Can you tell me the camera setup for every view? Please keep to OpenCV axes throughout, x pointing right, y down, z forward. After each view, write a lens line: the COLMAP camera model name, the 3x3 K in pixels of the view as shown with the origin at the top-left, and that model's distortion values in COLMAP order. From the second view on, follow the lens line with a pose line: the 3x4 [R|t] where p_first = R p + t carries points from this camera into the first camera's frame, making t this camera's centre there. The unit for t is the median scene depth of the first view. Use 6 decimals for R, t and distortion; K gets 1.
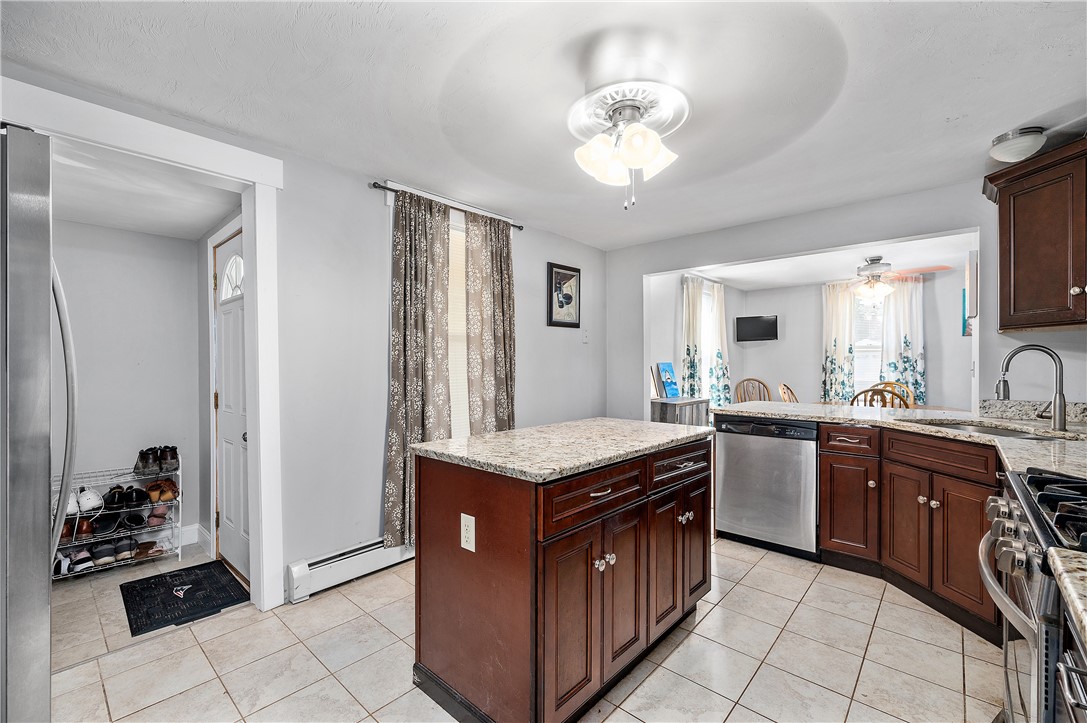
lens RADIAL K [[466.3, 0, 544.7], [0, 466.3, 364.7], [0, 0, 1]] dist [0.002423, -0.000316]
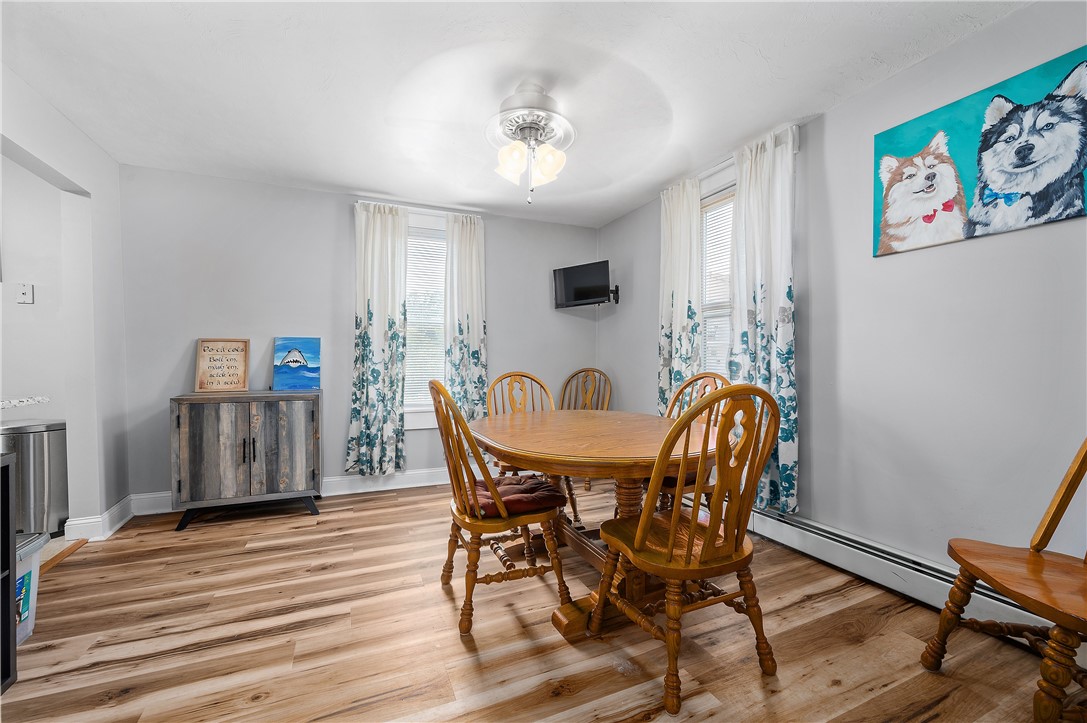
lens RADIAL K [[466.3, 0, 550.1], [0, 466.3, 365.5], [0, 0, 1]] dist [0.002423, -0.000316]
pose [[0.904488, 0.007209, -0.426439, 0.774310], [-0.003620, 0.999951, 0.009227, 0.024349], [0.426484, -0.006802, 0.904469, 0.504744]]
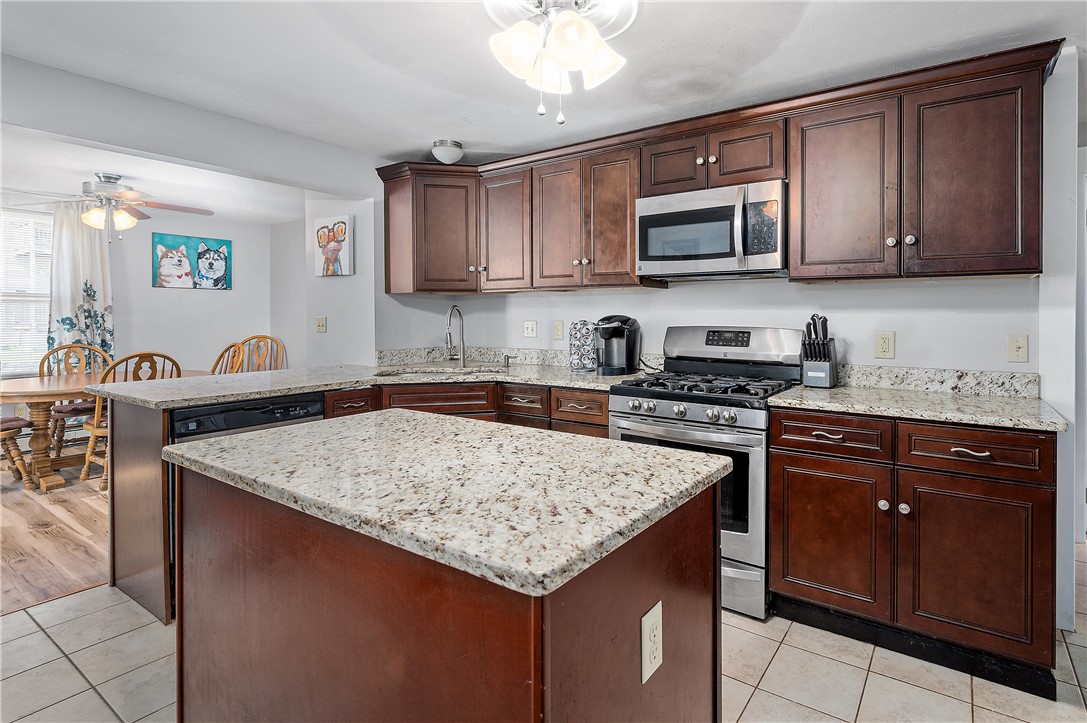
lens RADIAL K [[540.5, 0, 603.4], [0, 540.5, 318.7], [0, 0, 1]] dist [-0.004559, 0.002332]
pose [[-0.144748, -0.004426, 0.989459, -0.204936], [0.004155, 0.999978, 0.005081, -0.004451], [-0.989460, 0.004847, -0.144726, 0.302025]]
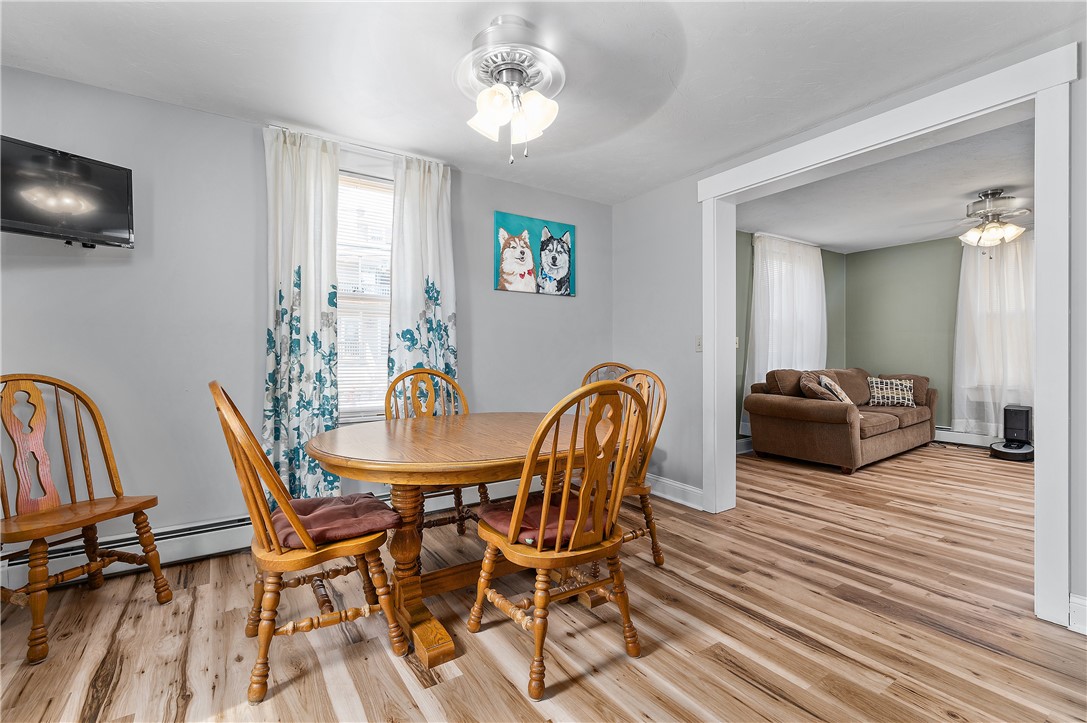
lens RADIAL K [[496.0, 0, 541.7], [0, 496.0, 358.7], [0, 0, 1]] dist [0.002017, 0.000260]
pose [[0.248981, -0.000135, 0.968508, 0.279243], [0.004534, 0.999989, -0.001026, 0.026145], [-0.968498, 0.004647, 0.248979, 0.743264]]
